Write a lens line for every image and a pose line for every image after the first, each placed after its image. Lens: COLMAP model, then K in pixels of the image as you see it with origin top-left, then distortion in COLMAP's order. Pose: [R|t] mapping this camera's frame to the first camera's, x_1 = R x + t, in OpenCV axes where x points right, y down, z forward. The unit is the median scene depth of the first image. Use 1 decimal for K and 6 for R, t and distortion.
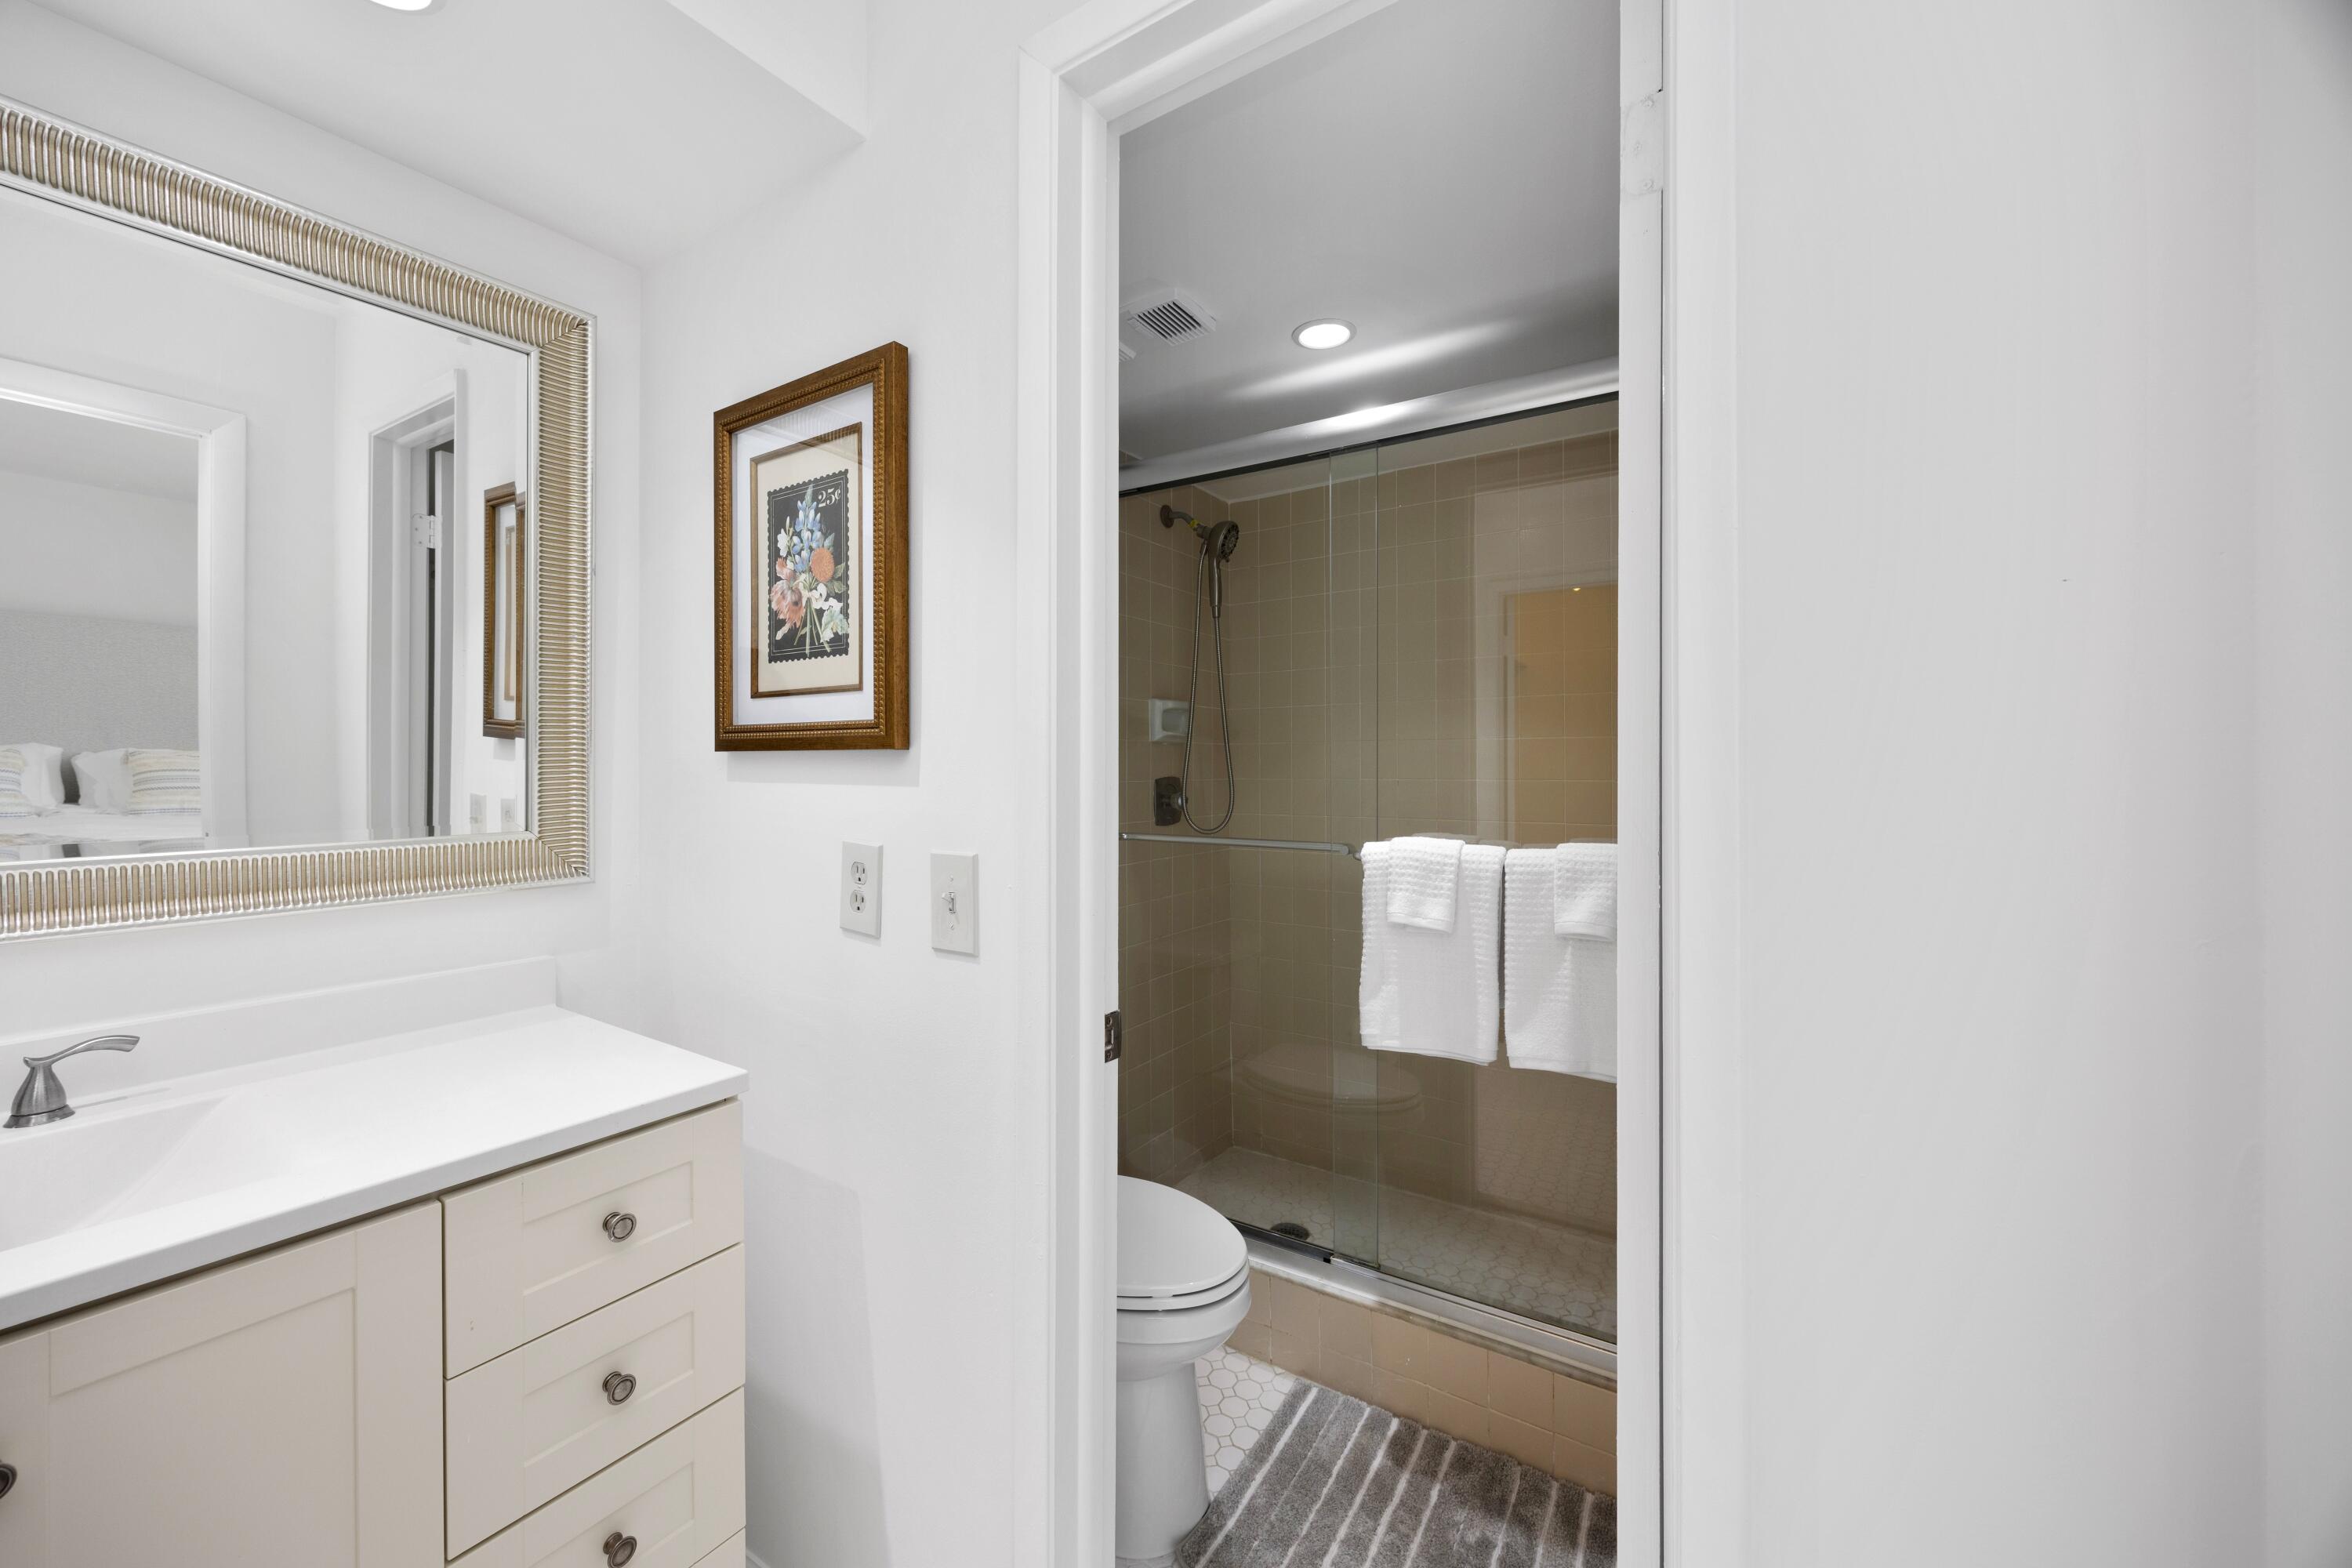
lens RADIAL K [[898.7, 0, 1175.6], [0, 898.7, 763.6], [0, 0, 1]] dist [-0.001099, 0.000010]
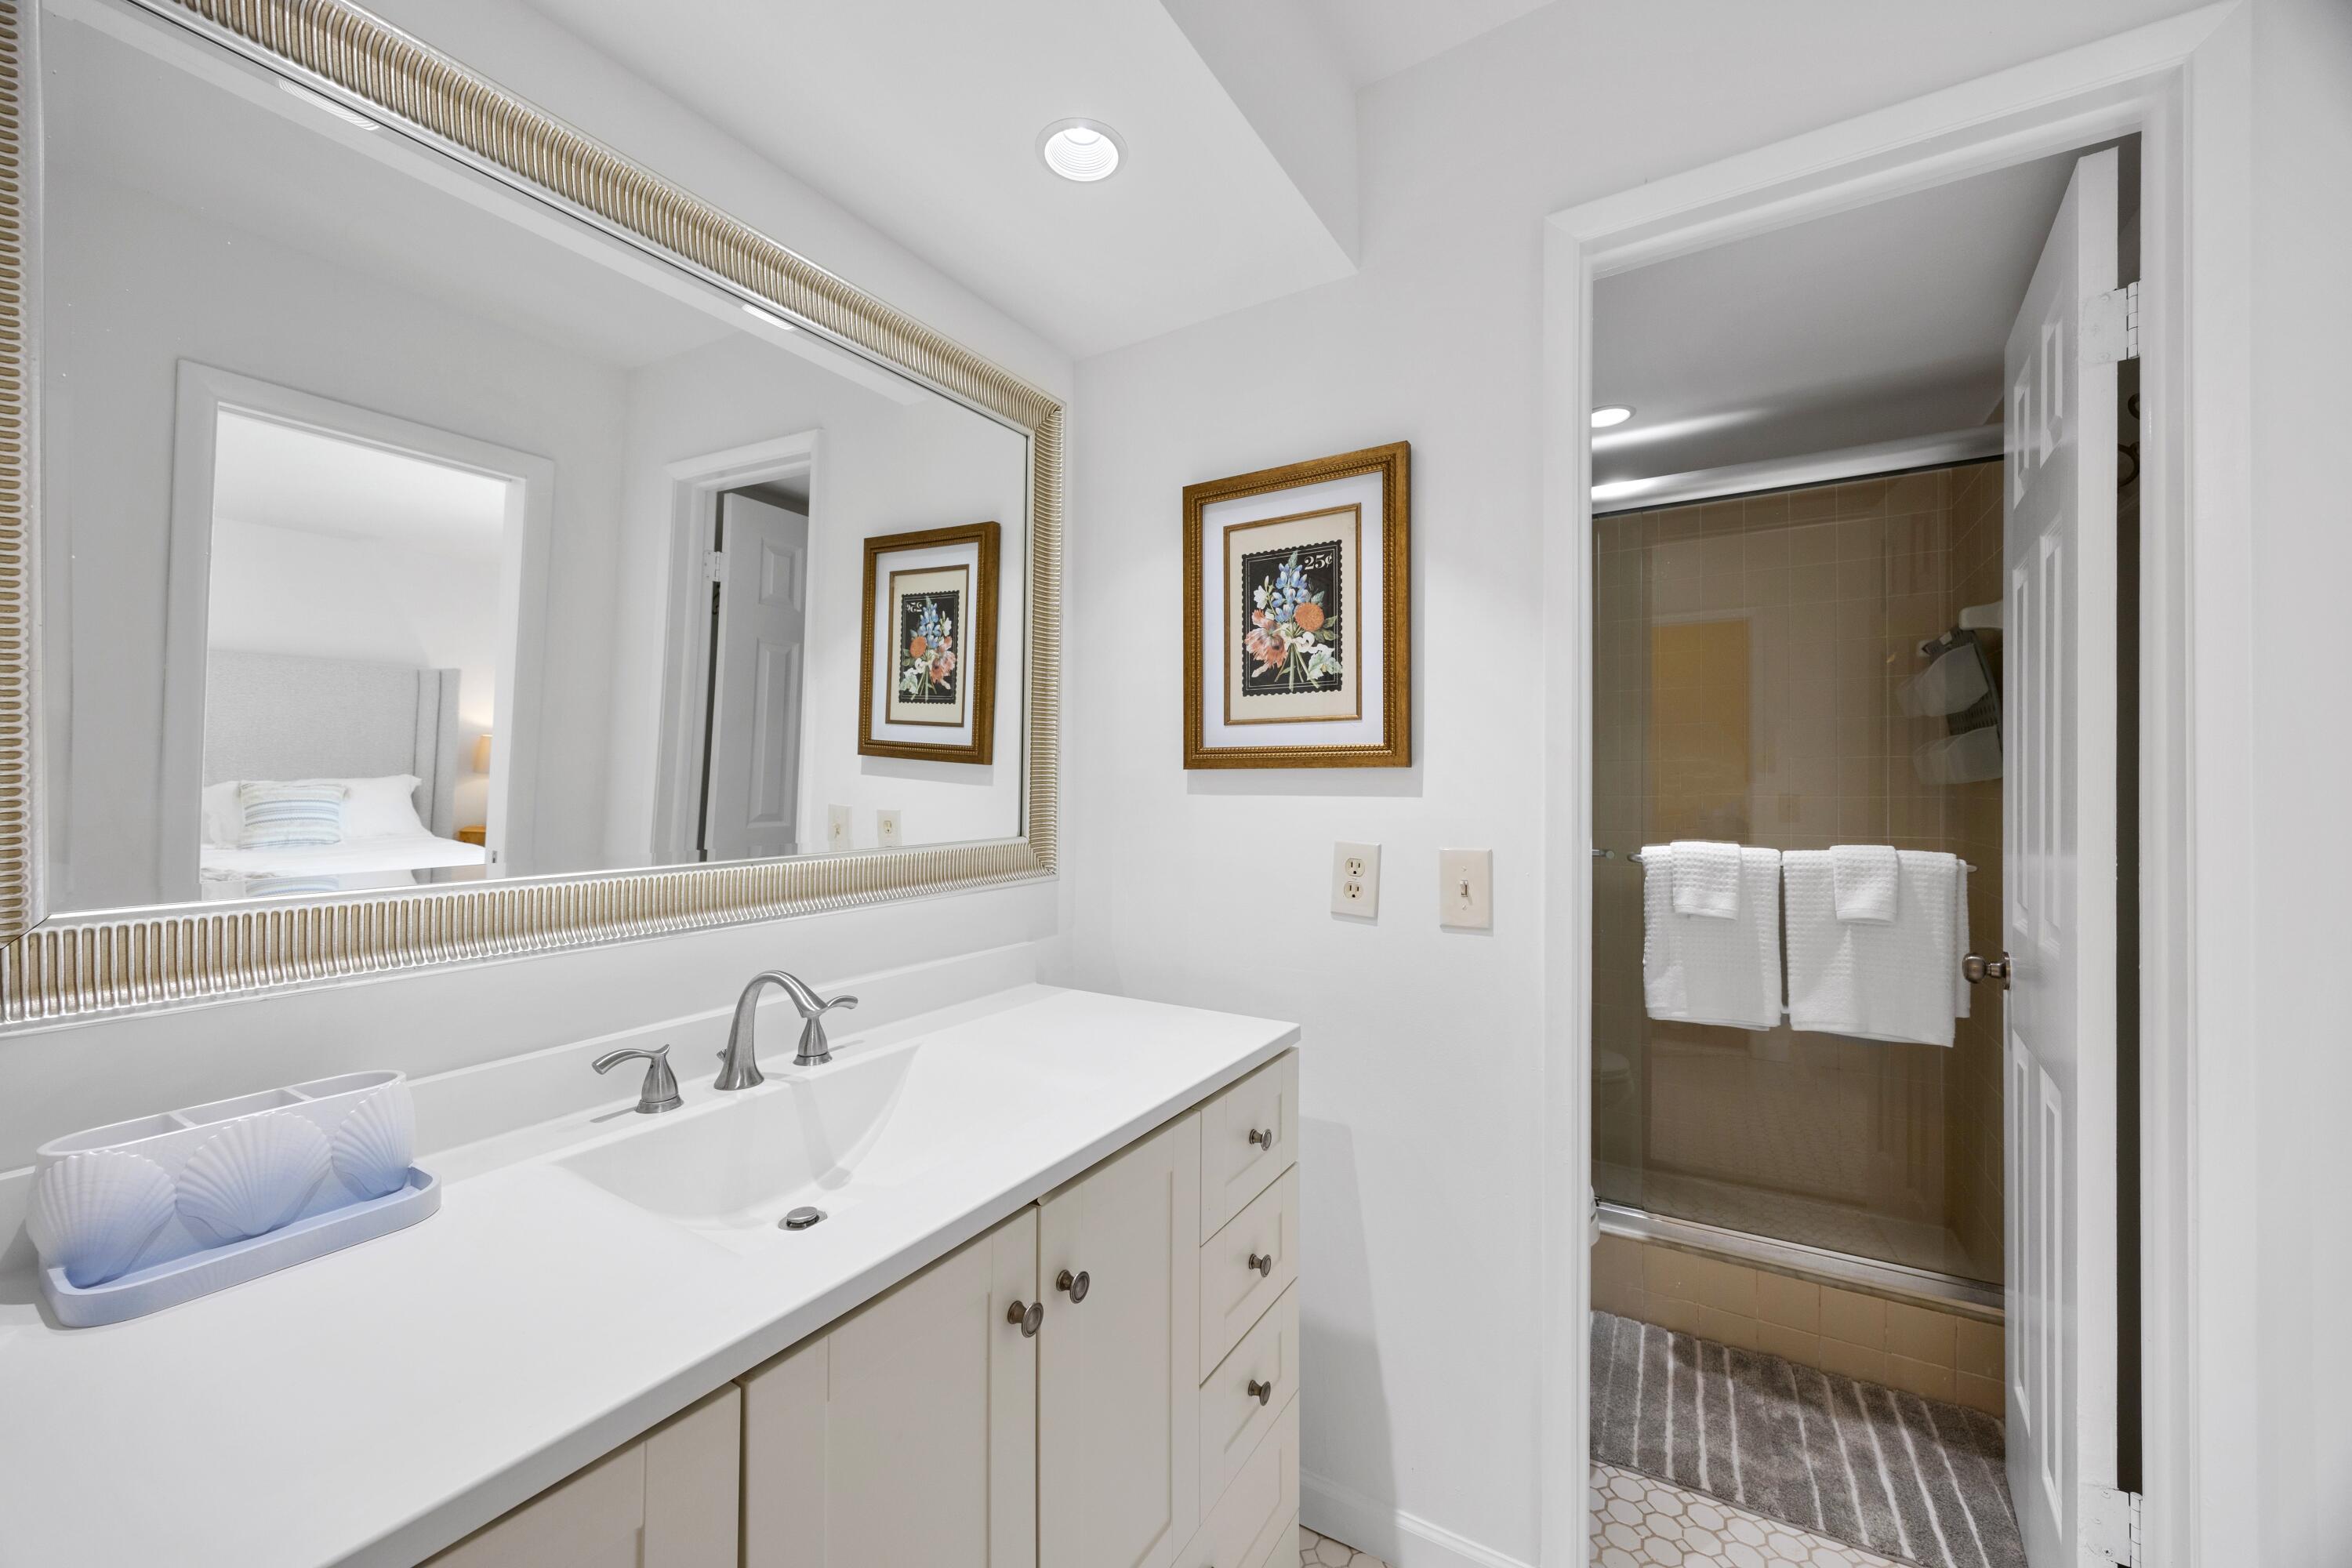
lens RADIAL K [[885.6, 0, 1176.0], [0, 885.6, 784.0], [0, 0, 1]] dist [-0.003049, -0.000514]
pose [[0.999518, -0.000419, 0.031033, -0.588267], [0.000415, 1.000000, 0.000149, 0.006419], [-0.031033, -0.000136, 0.999518, -0.193669]]
